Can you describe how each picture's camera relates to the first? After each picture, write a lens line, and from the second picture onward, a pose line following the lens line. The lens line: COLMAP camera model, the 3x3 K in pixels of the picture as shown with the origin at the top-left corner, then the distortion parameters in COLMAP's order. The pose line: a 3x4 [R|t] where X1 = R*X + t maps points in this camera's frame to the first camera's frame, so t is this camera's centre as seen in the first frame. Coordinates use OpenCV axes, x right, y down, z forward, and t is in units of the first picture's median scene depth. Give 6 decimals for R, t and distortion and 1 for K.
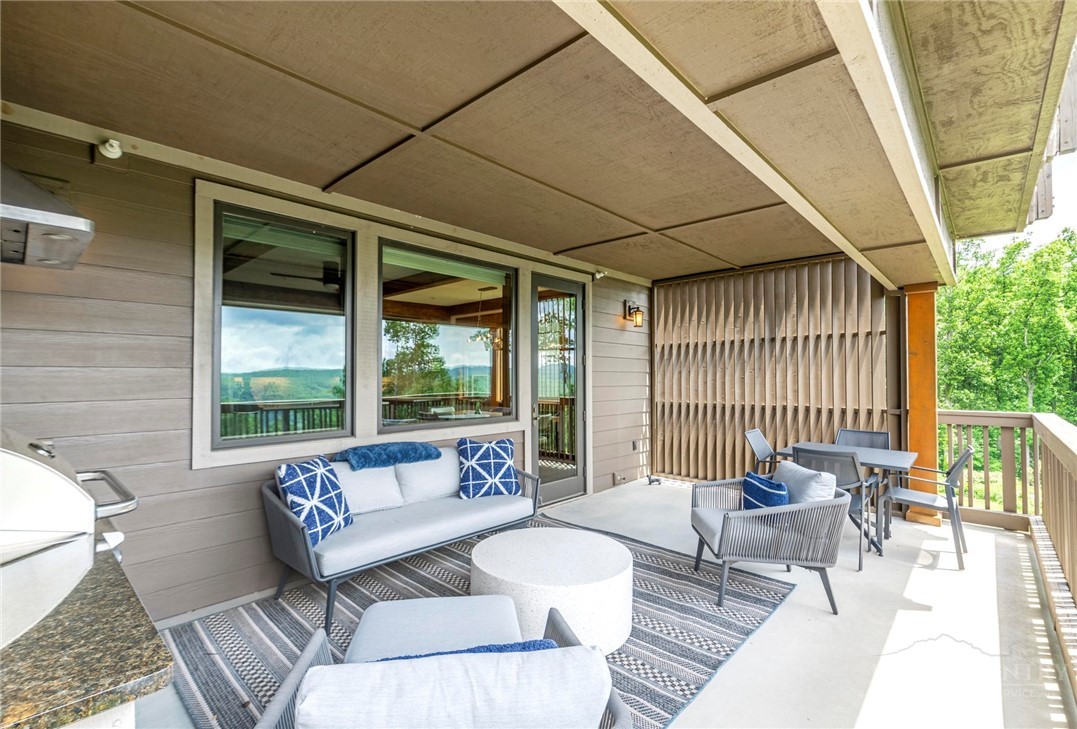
lens RADIAL K [[484.4, 0, 539.4], [0, 484.4, 372.2], [0, 0, 1]] dist [-0.005386, 0.001694]
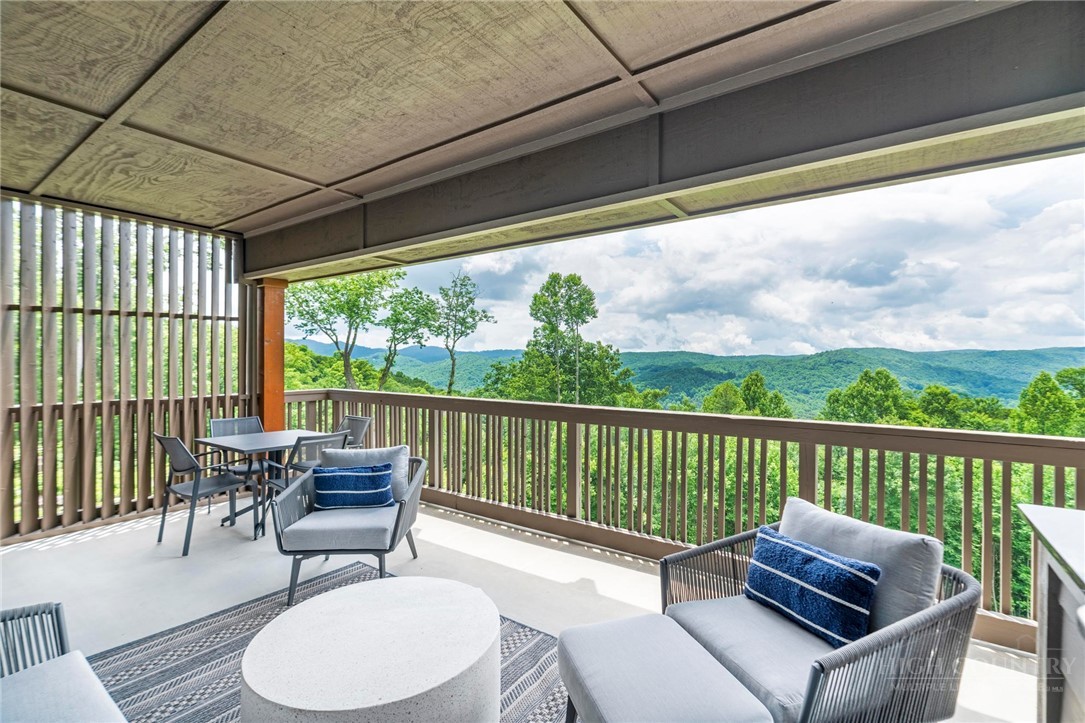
lens RADIAL K [[488.0, 0, 554.6], [0, 488.0, 363.9], [0, 0, 1]] dist [-0.005386, 0.001694]
pose [[-0.141989, 0.007741, 0.989838, -0.581817], [-0.012810, 0.999871, -0.009657, 0.014799], [-0.989785, -0.014051, -0.141872, 0.734462]]
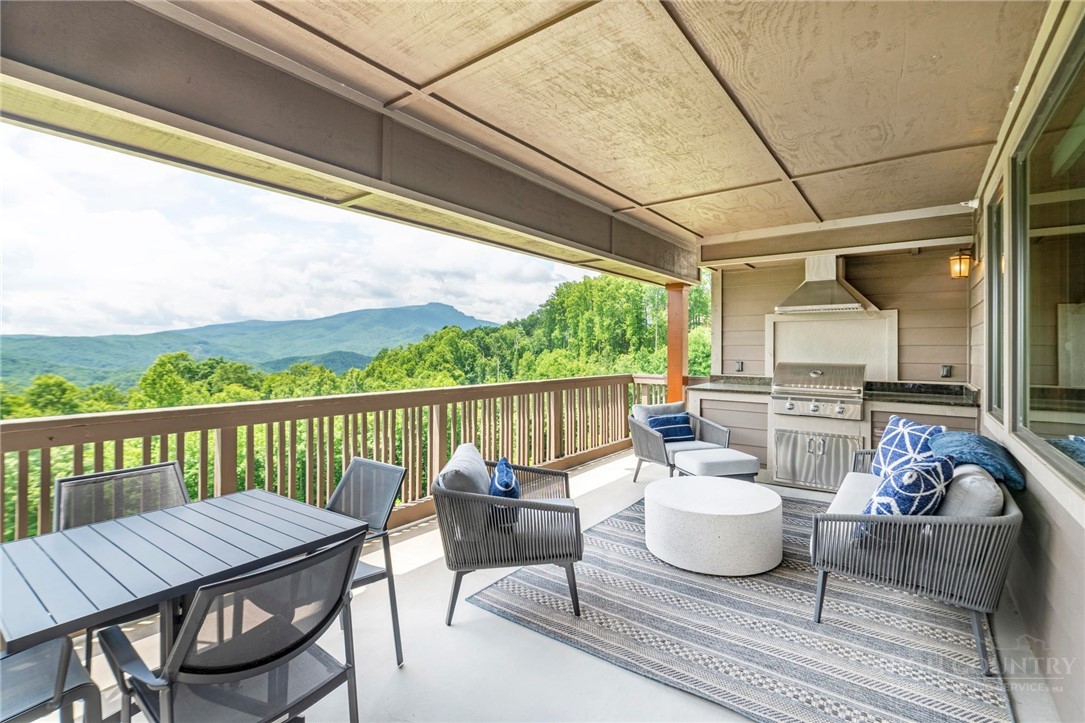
lens RADIAL K [[488.0, 0, 559.5], [0, 488.0, 348.1], [0, 0, 1]] dist [-0.005386, 0.001694]
pose [[-0.991470, 0.013543, -0.129628, 0.467928], [0.015287, 0.999805, -0.012462, 0.020267], [0.129434, -0.014338, -0.991484, 1.854734]]
